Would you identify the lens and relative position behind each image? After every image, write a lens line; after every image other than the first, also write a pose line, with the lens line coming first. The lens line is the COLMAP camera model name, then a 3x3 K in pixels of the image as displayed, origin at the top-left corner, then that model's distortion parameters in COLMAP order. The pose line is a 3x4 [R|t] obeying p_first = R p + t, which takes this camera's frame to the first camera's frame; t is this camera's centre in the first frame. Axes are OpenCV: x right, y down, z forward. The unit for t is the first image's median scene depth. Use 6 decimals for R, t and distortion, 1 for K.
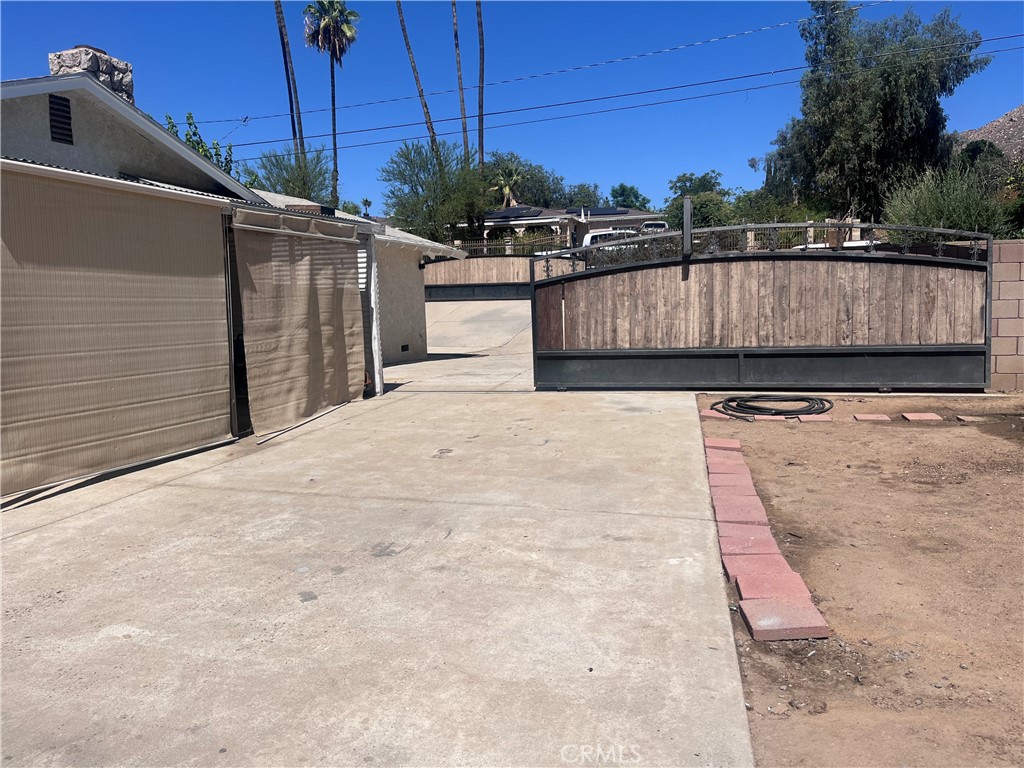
lens RADIAL K [[767.6, 0, 512.0], [0, 767.6, 384.0], [0, 0, 1]] dist [0.038333, -0.002508]
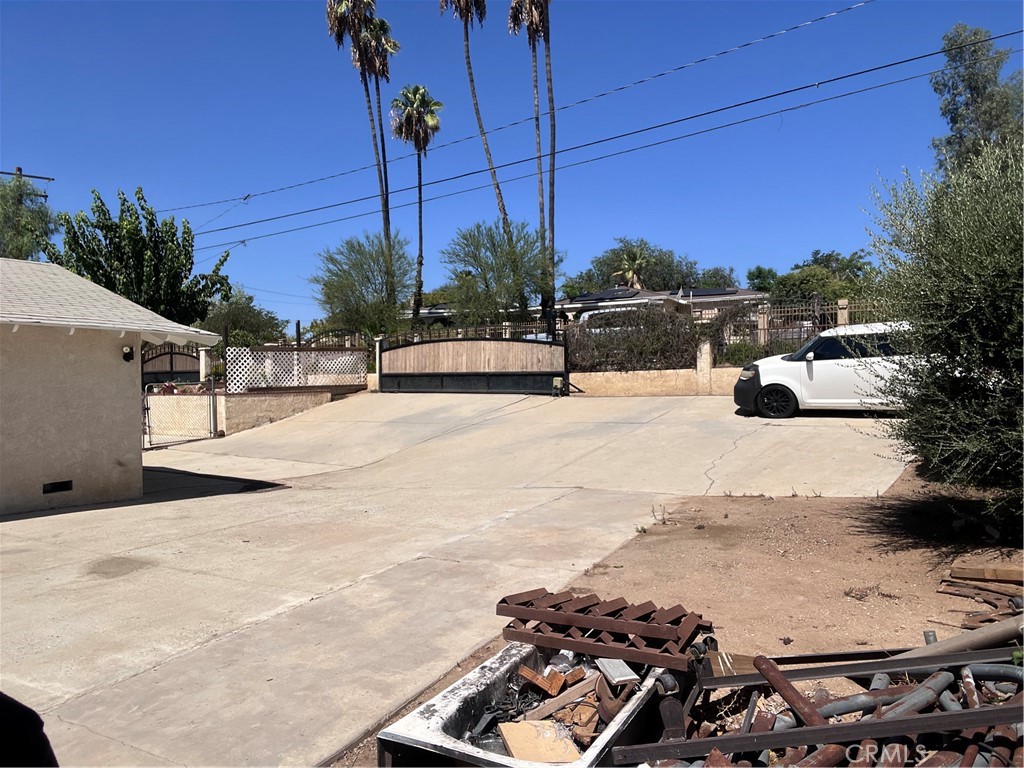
lens RADIAL K [[691.8, 0, 512.0], [0, 691.8, 384.0], [0, 0, 1]] dist [0.066038, -0.084645]
pose [[0.968423, 0.018243, -0.248645, 0.123861], [-0.042954, 0.994615, -0.094322, -0.030708], [0.245585, 0.102024, 0.963991, 0.179932]]
